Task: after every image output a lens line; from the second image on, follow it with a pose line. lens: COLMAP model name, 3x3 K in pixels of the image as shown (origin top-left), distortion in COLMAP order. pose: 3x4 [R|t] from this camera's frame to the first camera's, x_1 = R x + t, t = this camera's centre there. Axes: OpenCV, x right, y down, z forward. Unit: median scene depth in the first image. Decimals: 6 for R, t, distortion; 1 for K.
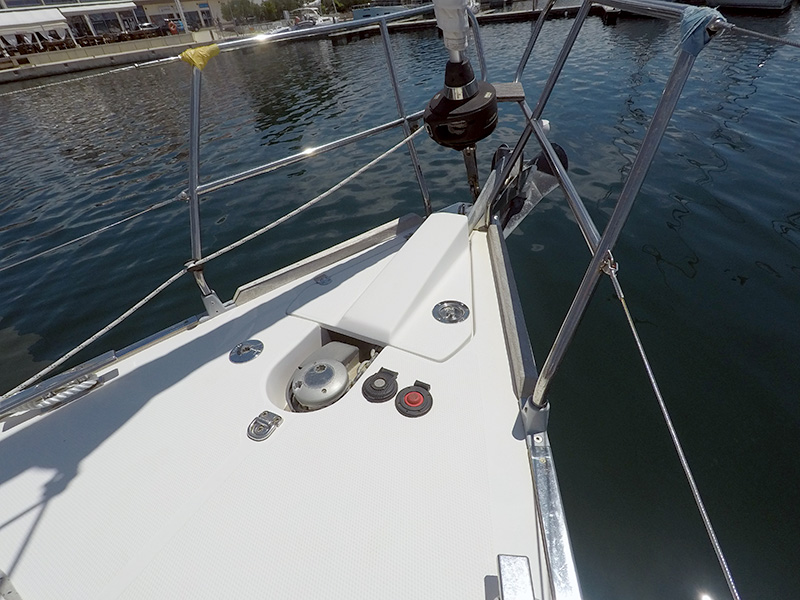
lens RADIAL K [[405.0, 0, 391.4], [0, 405.0, 297.1], [0, 0, 1]] dist [-0.020183, 0.007075]
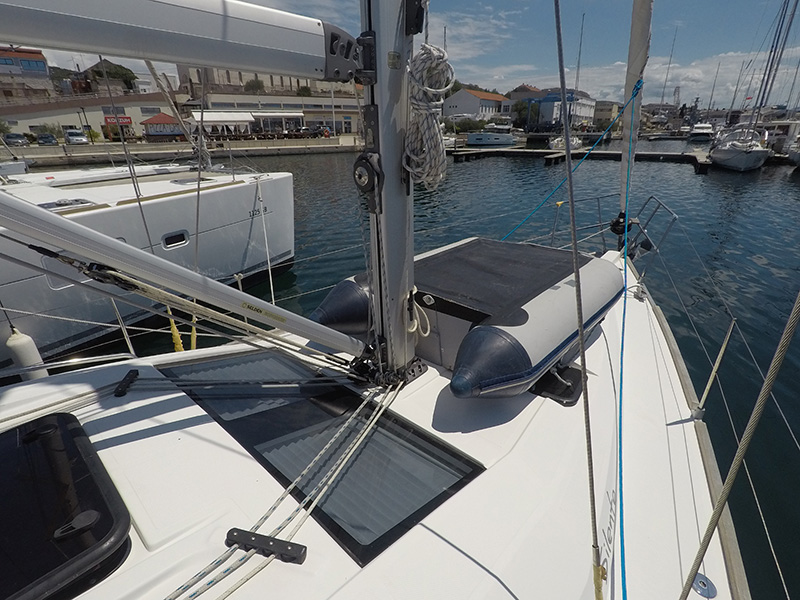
lens RADIAL K [[405.0, 0, 399.3], [0, 405.0, 298.8], [0, 0, 1]] dist [-0.020183, 0.007075]
pose [[0.973238, 0.165216, -0.159721, -0.041497], [-0.196127, 0.959408, -0.202657, 0.050139], [0.119755, 0.228559, 0.966136, -0.099353]]
